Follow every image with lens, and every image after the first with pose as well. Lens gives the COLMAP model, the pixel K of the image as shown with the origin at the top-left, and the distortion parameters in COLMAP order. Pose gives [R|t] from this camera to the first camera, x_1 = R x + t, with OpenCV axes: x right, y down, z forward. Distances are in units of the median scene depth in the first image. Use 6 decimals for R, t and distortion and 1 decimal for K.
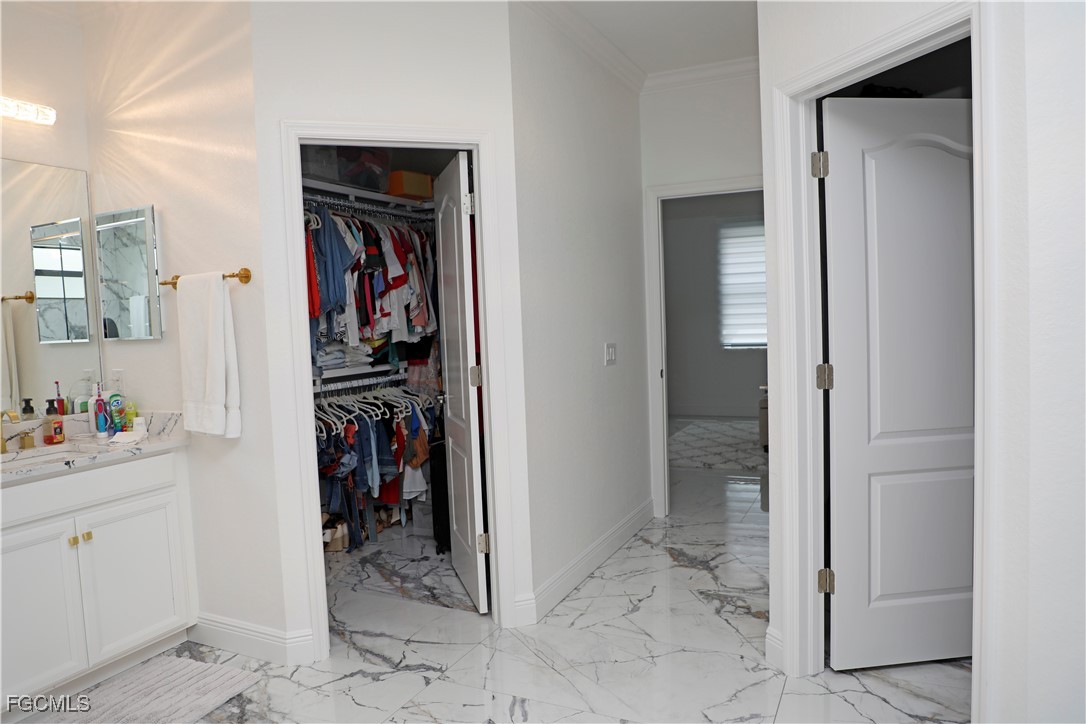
lens RADIAL K [[728.7, 0, 543.0], [0, 728.7, 362.0], [0, 0, 1]] dist [-0.082769, 0.046374]
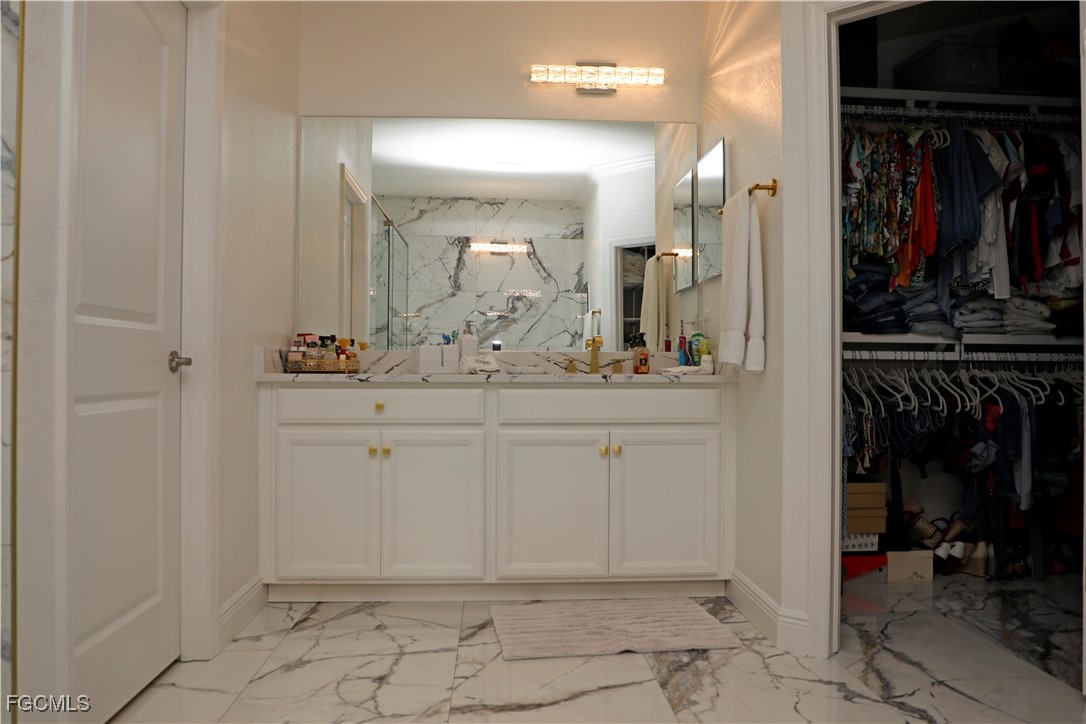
lens RADIAL K [[775.8, 0, 543.0], [0, 775.8, 362.0], [0, 0, 1]] dist [-0.088065, 0.058760]
pose [[0.483309, 0.030165, -0.874930, 0.202481], [-0.077646, 0.996945, -0.008520, 0.089478], [0.872000, 0.072053, 0.484175, 0.224734]]
